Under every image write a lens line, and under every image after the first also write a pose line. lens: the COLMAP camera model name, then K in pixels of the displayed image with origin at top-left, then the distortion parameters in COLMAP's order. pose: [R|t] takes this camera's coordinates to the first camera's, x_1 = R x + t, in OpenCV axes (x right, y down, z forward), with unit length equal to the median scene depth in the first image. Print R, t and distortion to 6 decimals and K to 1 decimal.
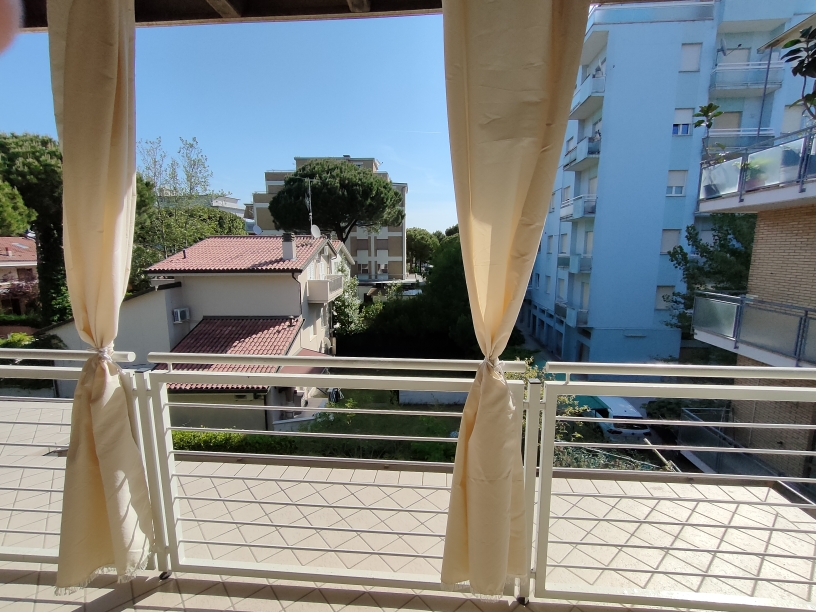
lens RADIAL K [[376.3, 0, 409.7], [0, 376.3, 307.5], [0, 0, 1]] dist [0.001326, 0.001345]
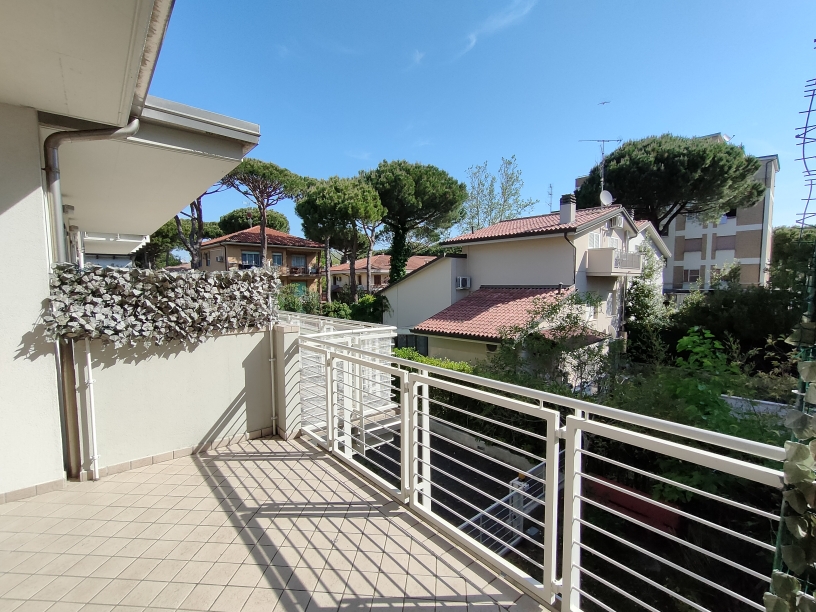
lens RADIAL K [[378.3, 0, 416.2], [0, 378.3, 309.6], [0, 0, 1]] dist [-0.004163, 0.009183]
pose [[0.711977, 0.050212, -0.700405, 0.058376], [-0.100645, 0.994439, -0.031017, 0.119382], [0.694953, 0.092576, 0.713071, 0.103963]]
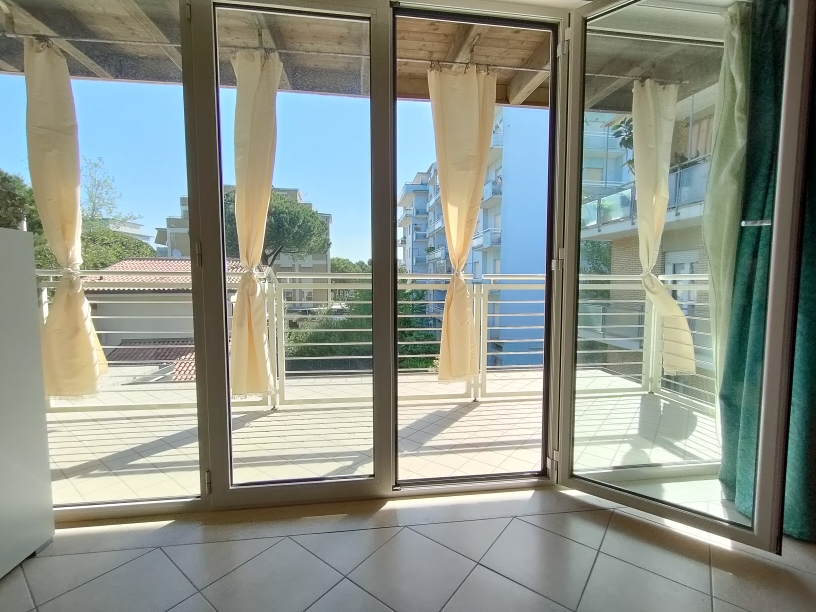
lens RADIAL K [[373.4, 0, 408.0], [0, 373.4, 306.0], [0, 0, 1]] dist [-0.000086, -0.000949]
pose [[0.978838, -0.010540, 0.204367, -0.029657], [0.027915, 0.996215, -0.082321, 0.030187], [-0.202725, 0.086283, 0.975427, -0.058934]]
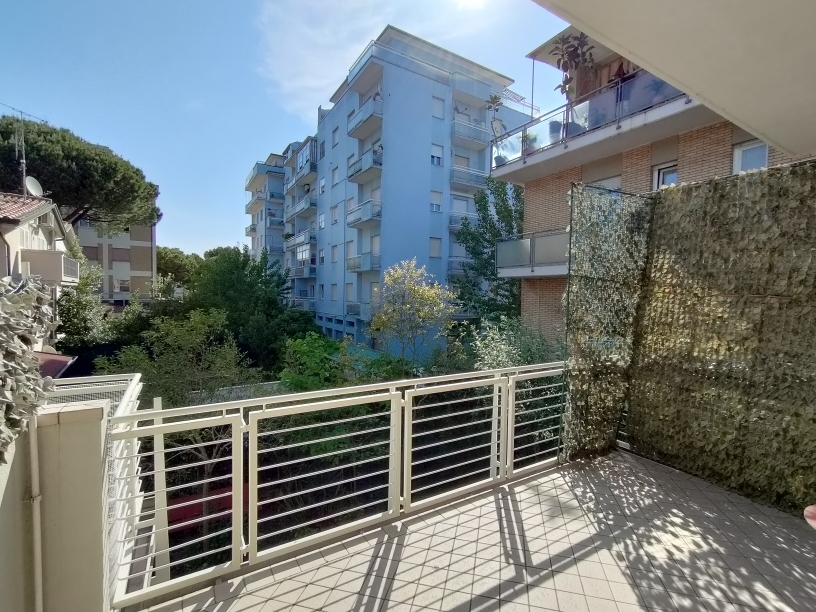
lens RADIAL K [[373.4, 0, 408.0], [0, 373.4, 306.0], [0, 0, 1]] dist [-0.000086, -0.000949]
pose [[0.815227, -0.003770, 0.579130, -0.086239], [0.068610, 0.993566, -0.090112, 0.118286], [-0.575064, 0.113196, 0.810240, 0.081898]]
